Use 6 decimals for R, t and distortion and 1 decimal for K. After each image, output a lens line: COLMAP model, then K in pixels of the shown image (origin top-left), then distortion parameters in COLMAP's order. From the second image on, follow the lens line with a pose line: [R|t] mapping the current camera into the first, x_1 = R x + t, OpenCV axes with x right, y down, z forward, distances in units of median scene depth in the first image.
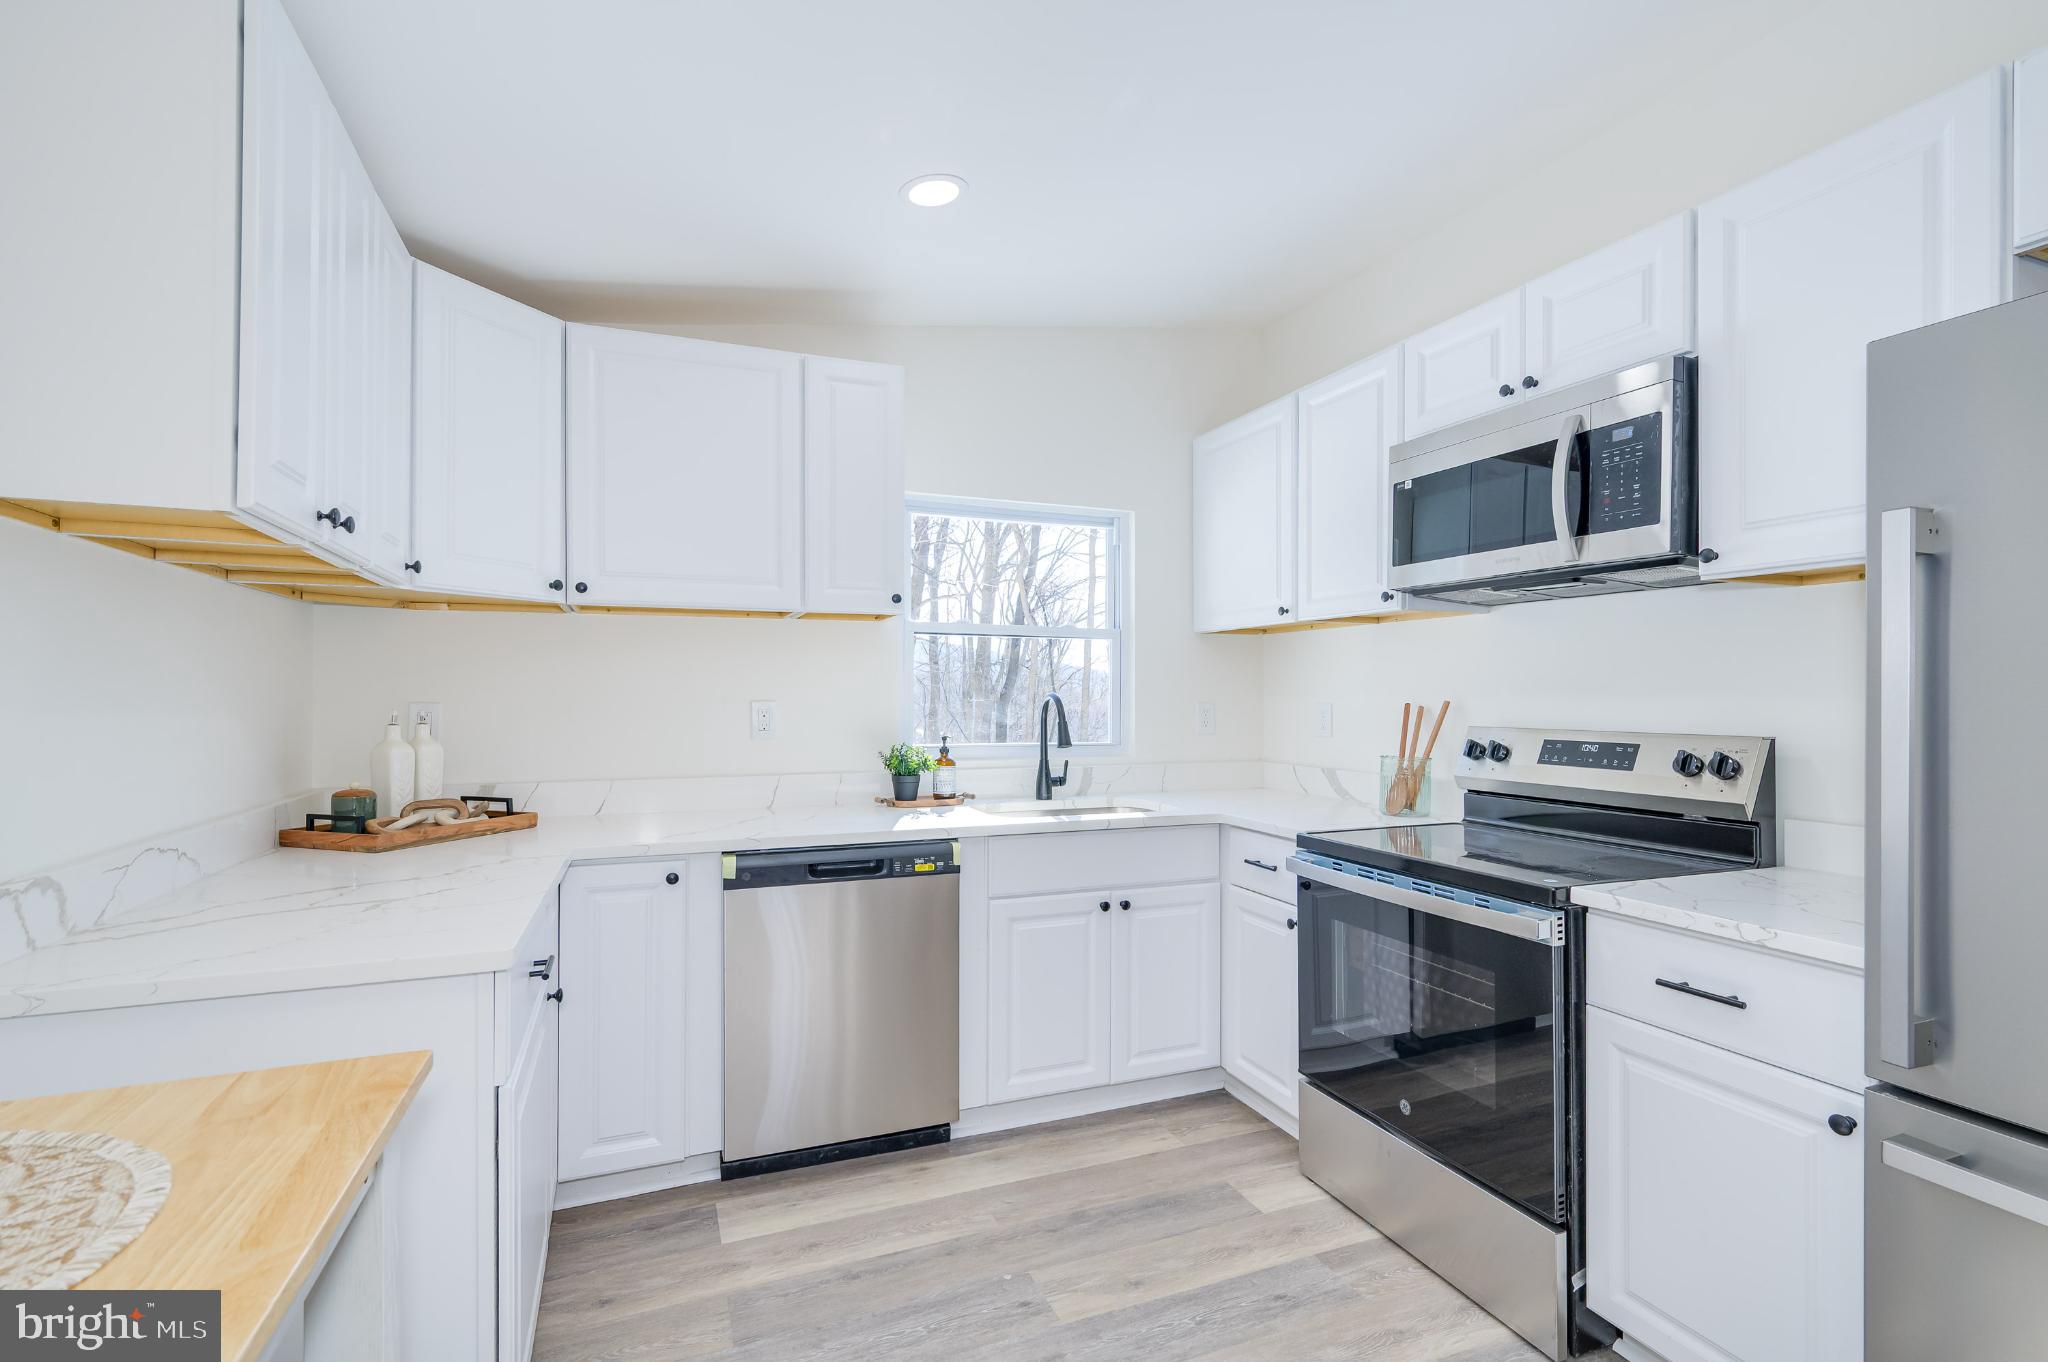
lens RADIAL K [[930.6, 0, 1050.1], [0, 930.6, 692.4], [0, 0, 1]] dist [0.000101, 0.000413]
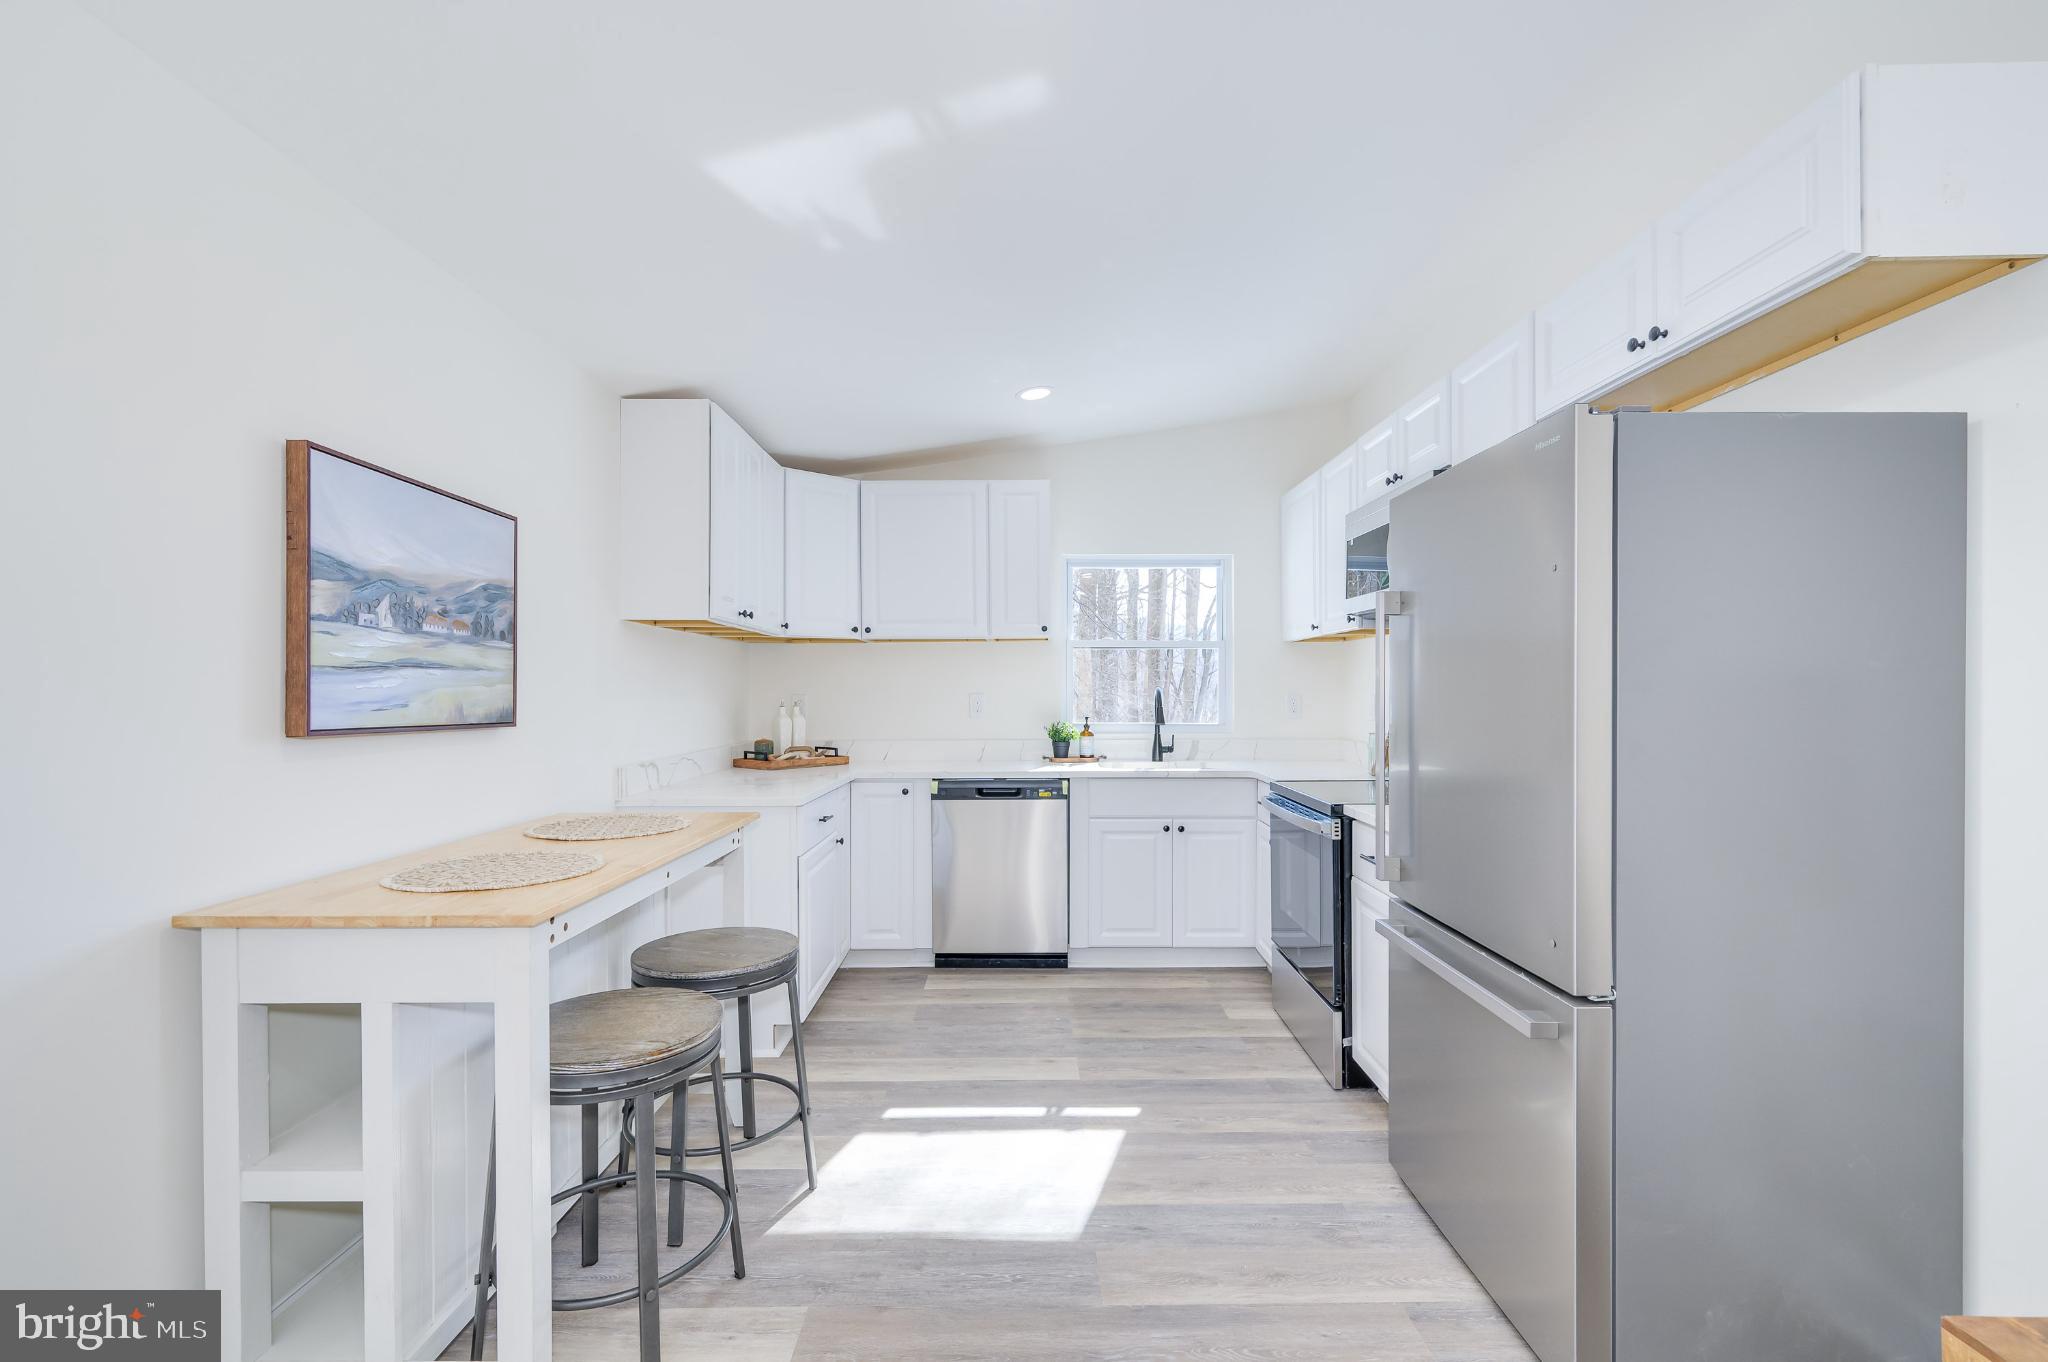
lens RADIAL K [[930.6, 0, 999.5], [0, 930.6, 699.4], [0, 0, 1]] dist [0.000101, 0.000413]
pose [[0.907135, 0.000238, -0.420840, 0.515140], [0.005979, 0.999892, 0.013451, -0.002212], [0.420798, -0.014718, 0.907035, -0.552953]]
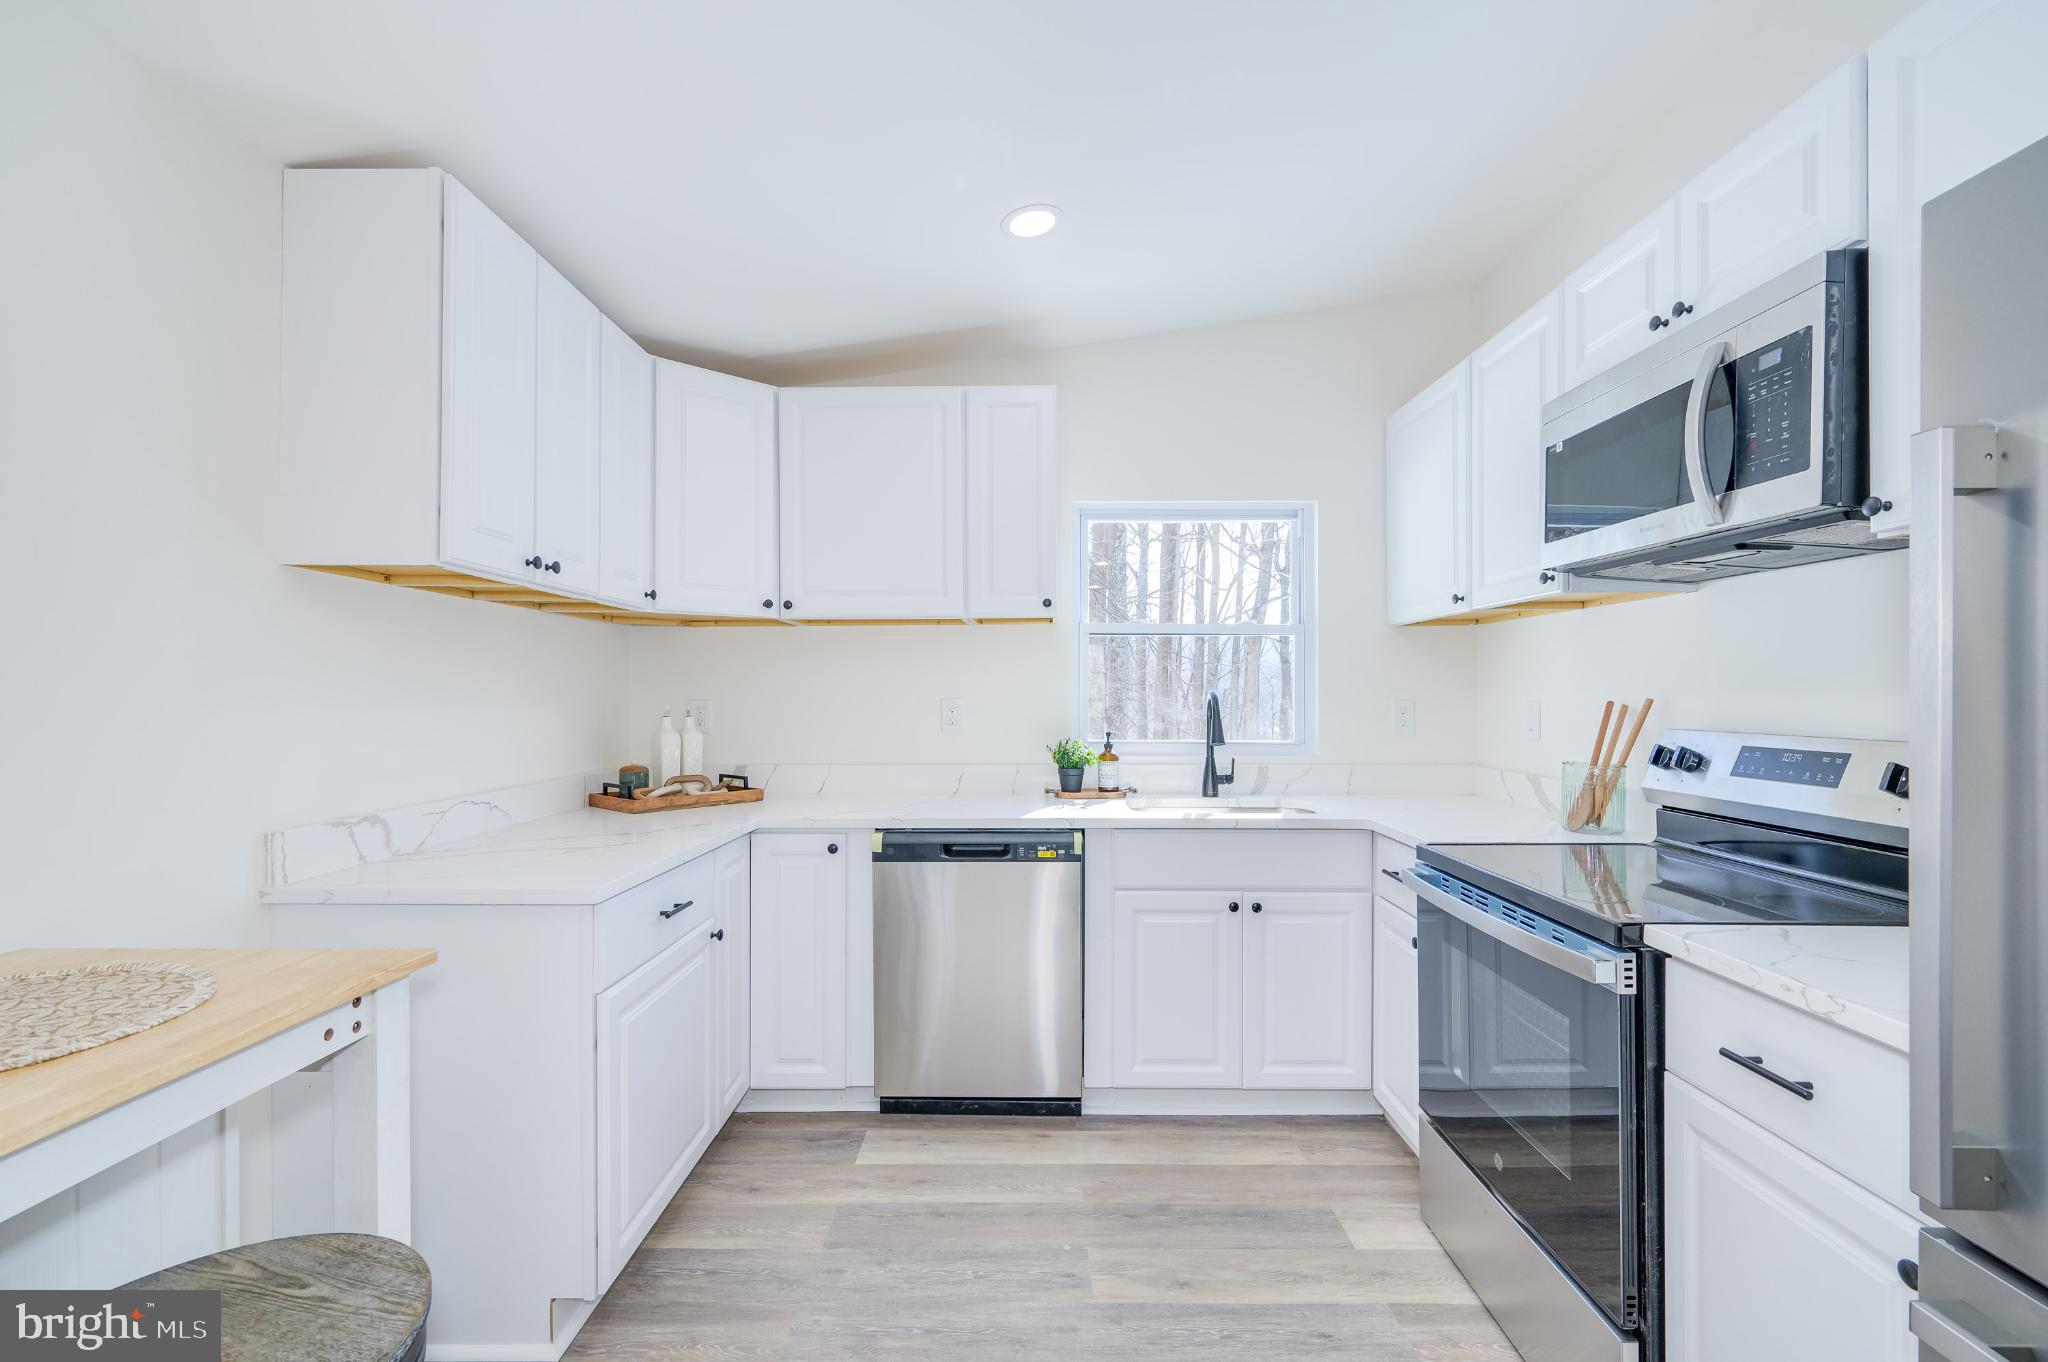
lens RADIAL K [[903.7, 0, 1041.2], [0, 903.7, 691.6], [0, 0, 1]] dist [-0.003778, 0.000798]
pose [[0.921820, -0.003092, -0.387605, 0.279030], [0.003390, 0.999994, 0.000085, 0.001496], [0.387602, -0.001393, 0.921826, 0.045593]]
